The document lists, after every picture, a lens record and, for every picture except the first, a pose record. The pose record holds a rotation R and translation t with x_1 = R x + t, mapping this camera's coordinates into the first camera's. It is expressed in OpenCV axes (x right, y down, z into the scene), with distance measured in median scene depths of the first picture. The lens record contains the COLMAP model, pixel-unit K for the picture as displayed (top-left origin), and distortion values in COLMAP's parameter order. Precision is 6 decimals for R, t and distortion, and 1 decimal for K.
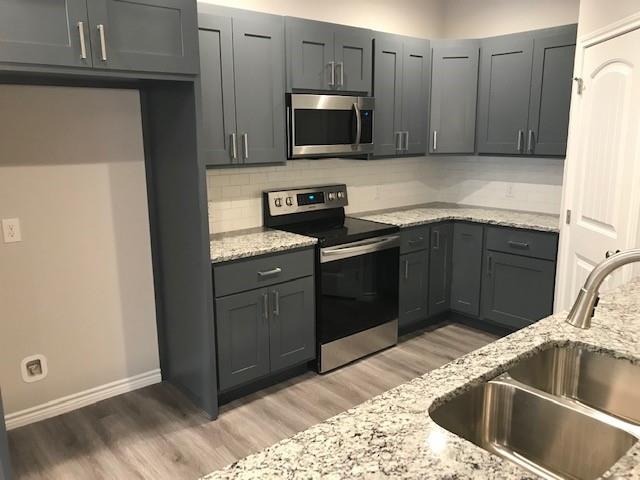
lens RADIAL K [[522.9, 0, 315.2], [0, 522.9, 241.8], [0, 0, 1]] dist [0.014506, -0.006660]
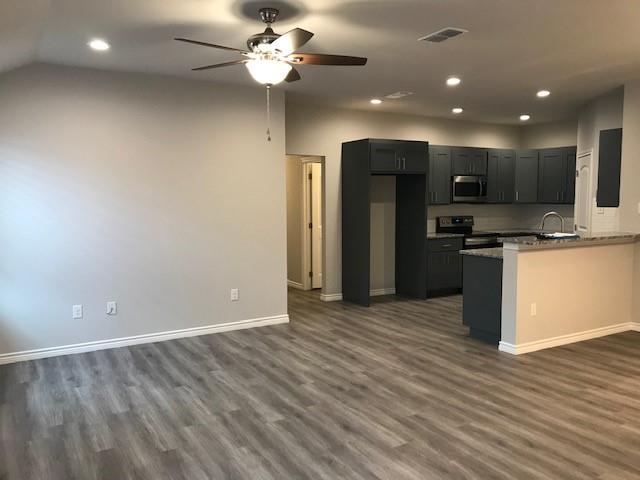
lens RADIAL K [[522.9, 0, 318.7], [0, 522.9, 238.0], [0, 0, 1]] dist [0.014506, -0.006660]
pose [[0.986358, 0.021251, -0.163238, -0.231628], [-0.041195, 0.991945, -0.119786, 0.287506], [0.159377, 0.124876, 0.979288, -1.296471]]
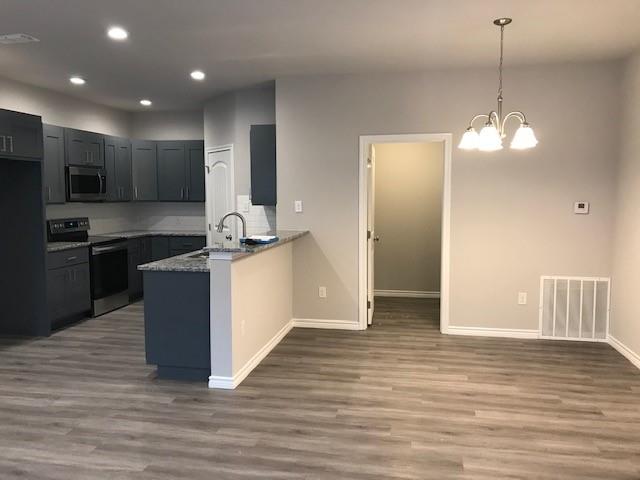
lens RADIAL K [[522.9, 0, 319.2], [0, 522.9, 234.6], [0, 0, 1]] dist [0.014506, -0.006660]
pose [[0.775152, -0.038907, 0.630576, -0.481438], [0.119494, 0.989115, -0.085861, 0.201069], [-0.620371, 0.141905, 0.771364, -0.861378]]
